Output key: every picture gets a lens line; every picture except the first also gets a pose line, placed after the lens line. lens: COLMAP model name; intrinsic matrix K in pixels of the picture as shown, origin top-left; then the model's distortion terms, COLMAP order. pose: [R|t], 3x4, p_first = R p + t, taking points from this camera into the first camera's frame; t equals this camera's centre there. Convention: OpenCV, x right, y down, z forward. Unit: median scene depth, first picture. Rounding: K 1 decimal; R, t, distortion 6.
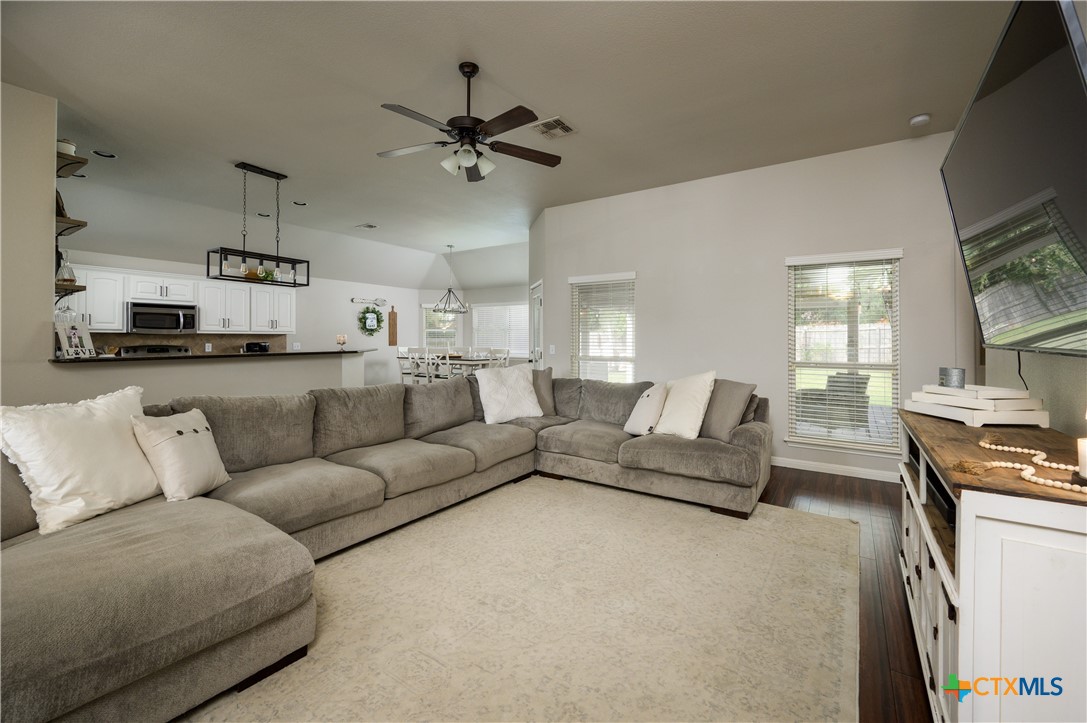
lens RADIAL K [[442.8, 0, 553.0], [0, 442.8, 337.1], [0, 0, 1]] dist [-0.004902, -0.000339]
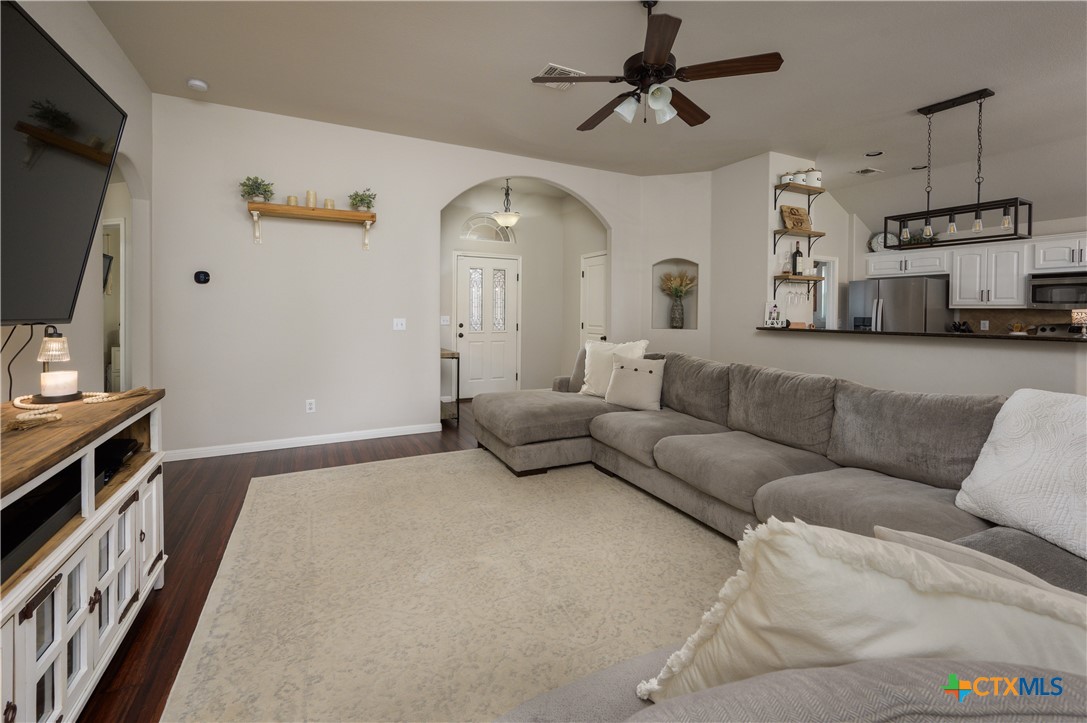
lens RADIAL K [[442.8, 0, 531.8], [0, 442.8, 313.9], [0, 0, 1]] dist [-0.004902, -0.000339]
pose [[-0.492011, 0.003053, -0.870584, 0.553420], [-0.003182, 0.999981, 0.005305, -0.000187], [0.870583, 0.005380, -0.491992, 1.019382]]
